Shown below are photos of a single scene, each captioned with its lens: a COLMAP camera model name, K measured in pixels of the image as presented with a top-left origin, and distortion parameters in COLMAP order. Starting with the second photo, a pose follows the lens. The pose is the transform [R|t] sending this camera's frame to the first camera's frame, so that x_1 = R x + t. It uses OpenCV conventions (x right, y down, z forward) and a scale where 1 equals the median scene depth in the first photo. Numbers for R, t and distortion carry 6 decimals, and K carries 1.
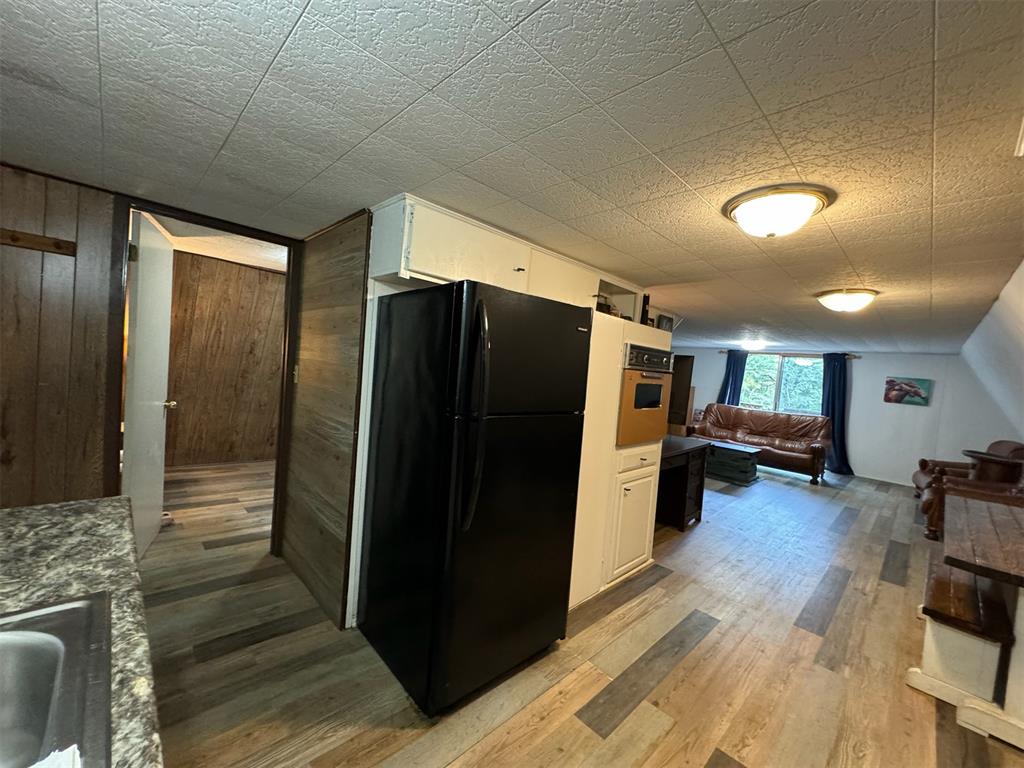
lens RADIAL K [[410.2, 0, 512.8], [0, 410.2, 383.8], [0, 0, 1]] dist [-0.002676, 0.000669]
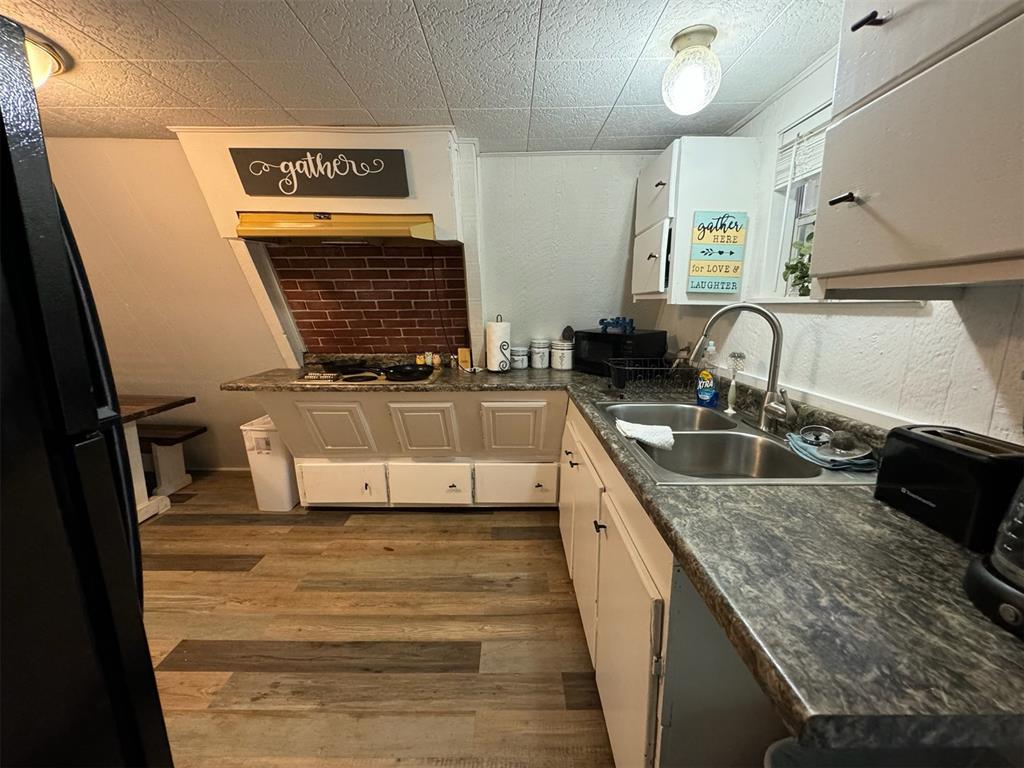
lens RADIAL K [[410.2, 0, 512.8], [0, 410.2, 383.8], [0, 0, 1]] dist [-0.002676, 0.000669]
pose [[-0.712138, -0.215211, 0.668240, -0.403594], [-0.031046, 0.960577, 0.276276, -0.051180], [-0.701353, 0.176000, -0.690744, 0.606201]]
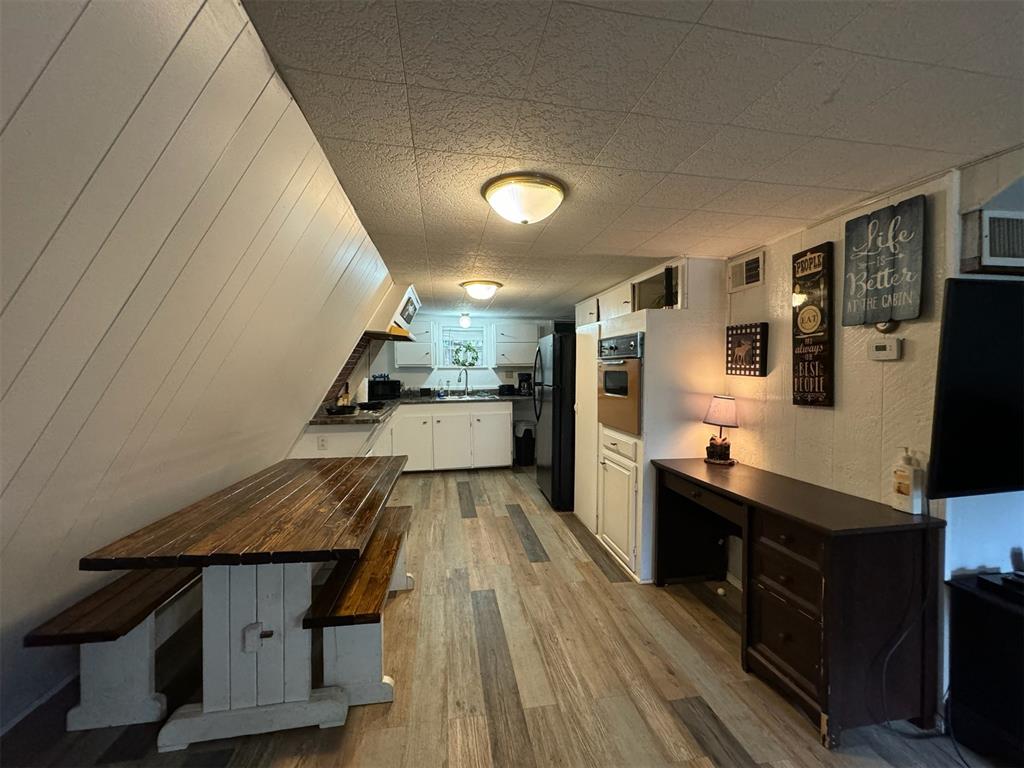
lens RADIAL K [[410.2, 0, 512.8], [0, 410.2, 383.8], [0, 0, 1]] dist [-0.002676, 0.000669]
pose [[-0.565457, -0.050986, -0.823201, 1.527532], [-0.080649, 0.996722, -0.006335, 0.069545], [0.820826, 0.062808, -0.567715, 1.581759]]
